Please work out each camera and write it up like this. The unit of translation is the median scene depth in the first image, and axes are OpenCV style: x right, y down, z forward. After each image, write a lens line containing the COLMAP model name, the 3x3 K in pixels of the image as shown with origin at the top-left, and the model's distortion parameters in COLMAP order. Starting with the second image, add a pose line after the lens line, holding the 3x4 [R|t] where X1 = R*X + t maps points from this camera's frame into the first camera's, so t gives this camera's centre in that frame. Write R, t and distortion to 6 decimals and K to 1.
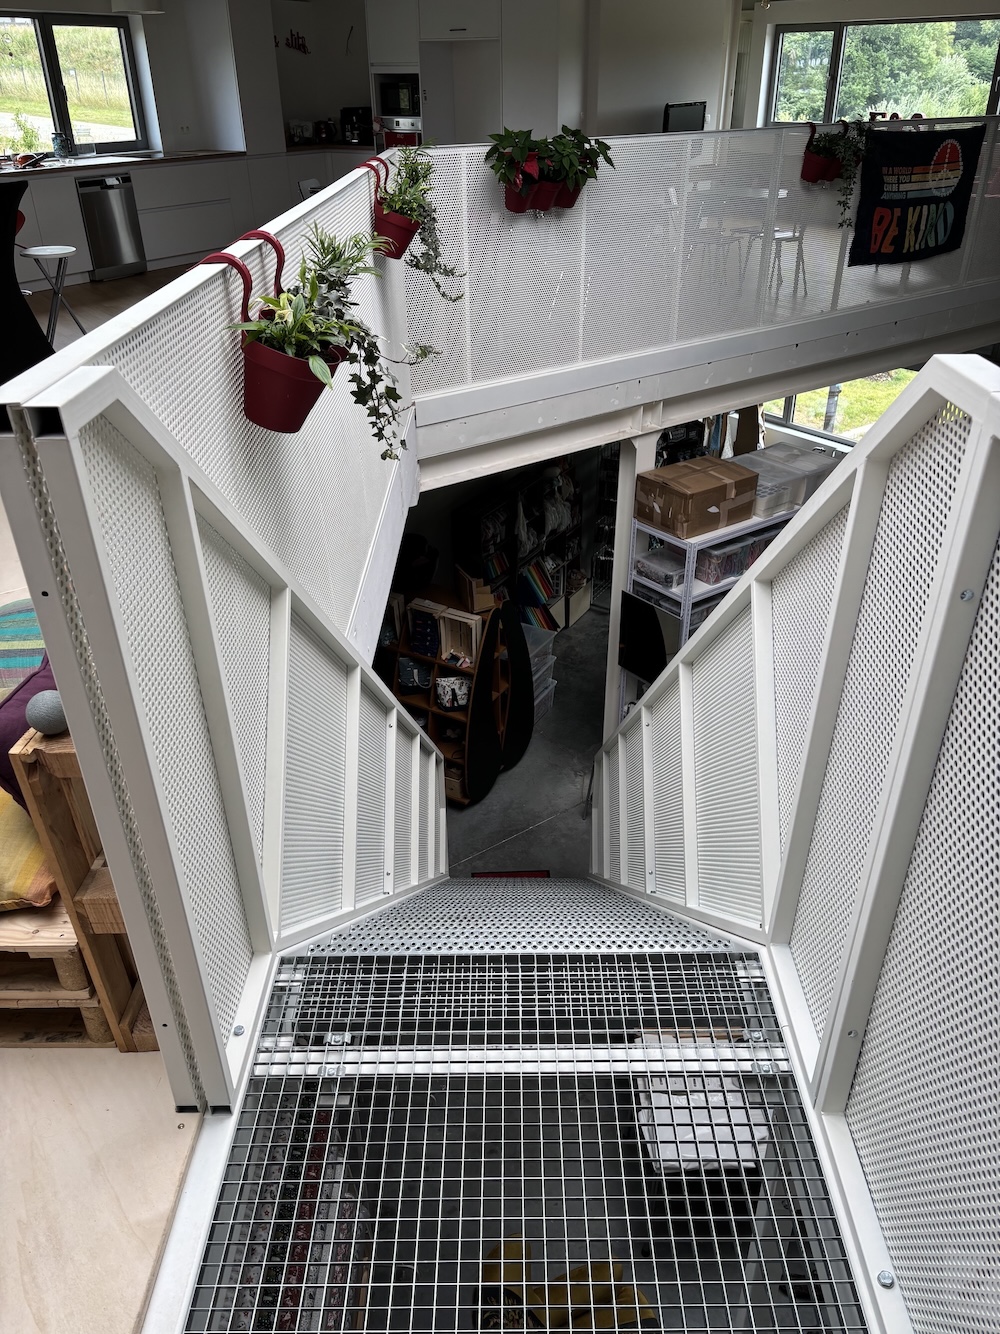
lens RADIAL K [[1009.4, 0, 504.1], [0, 1009.4, 665.2], [0, 0, 1]] dist [0.040434, -0.045833]
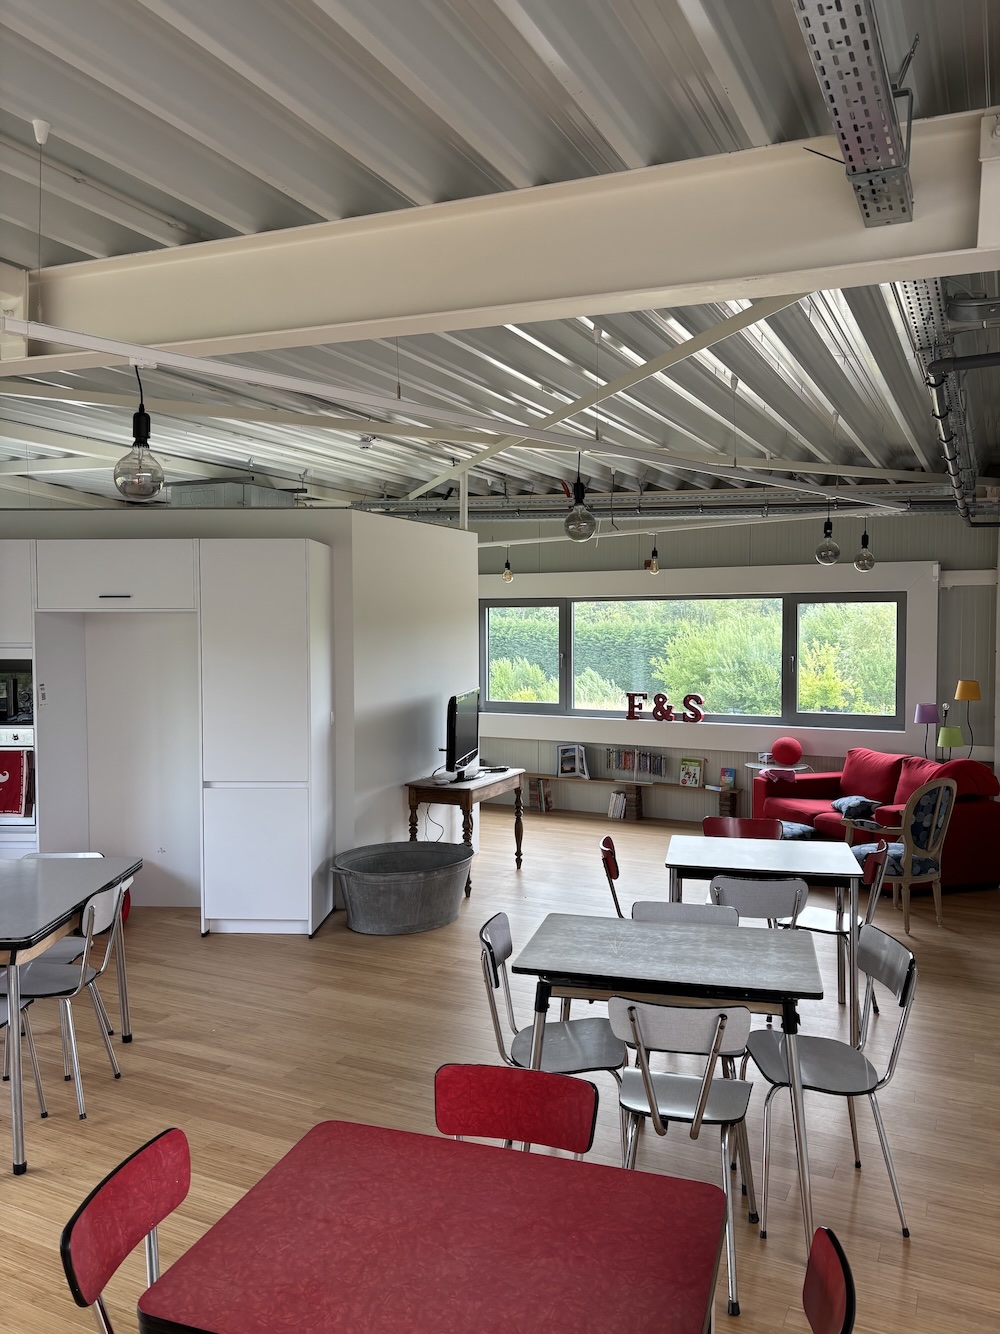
lens RADIAL K [[1009.4, 0, 505.0], [0, 1009.4, 666.3], [0, 0, 1]] dist [0.040434, -0.045833]
pose [[0.888024, -0.009751, 0.459693, -0.107655], [0.227068, 0.878656, -0.420005, -0.272215], [-0.399816, 0.477356, 0.782482, 0.440602]]
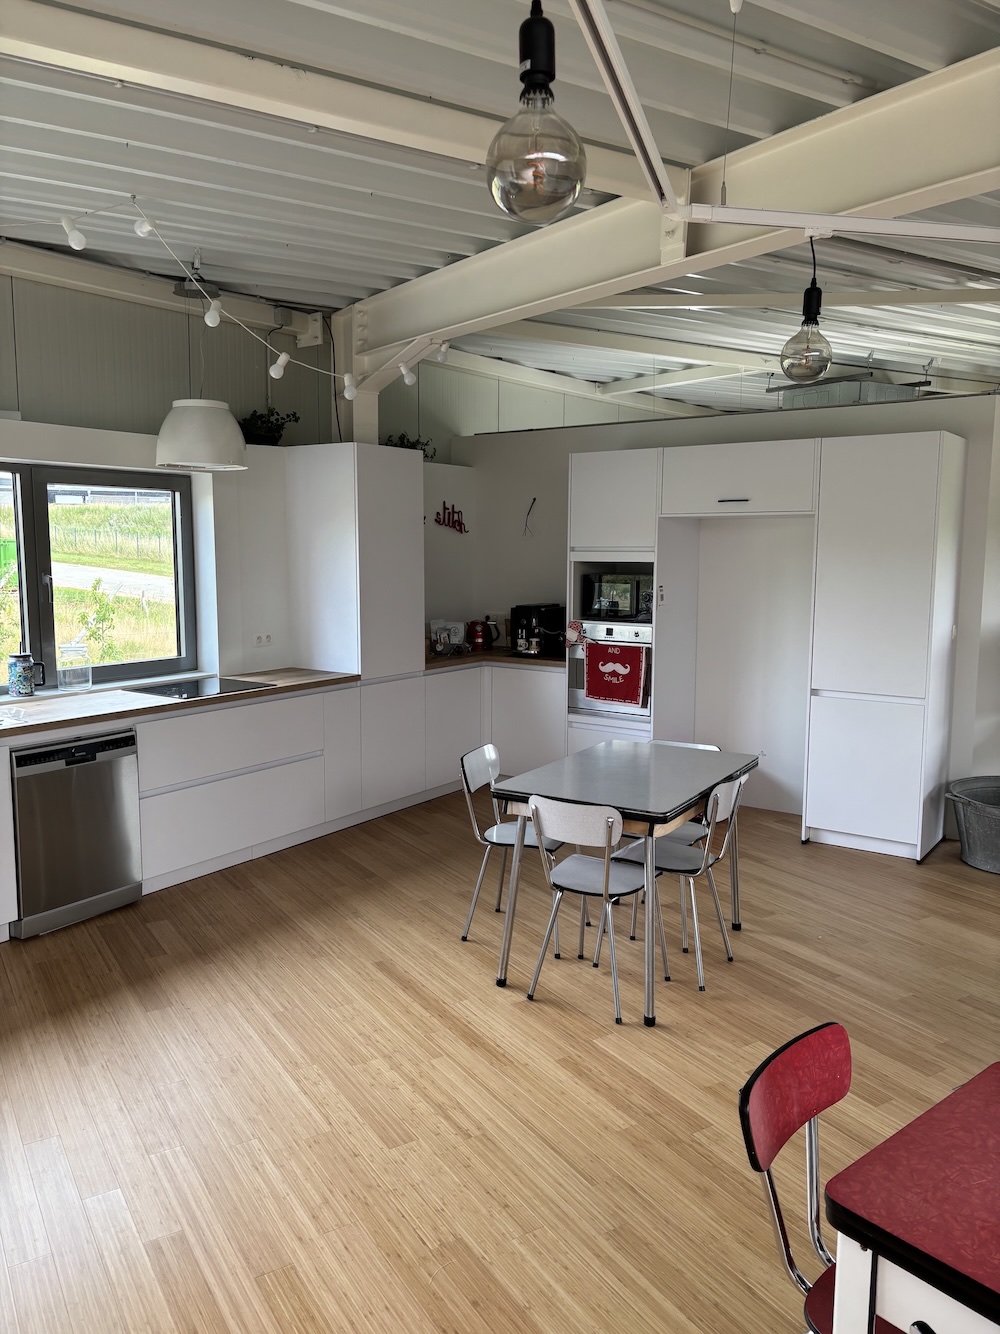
lens RADIAL K [[1009.4, 0, 489.3], [0, 1009.4, 656.1], [0, 0, 1]] dist [0.040434, -0.045833]
pose [[0.995755, 0.020847, -0.089647, -0.123291], [-0.055583, 0.912545, -0.405182, -0.272711], [0.073360, 0.408445, 0.909830, 0.454378]]
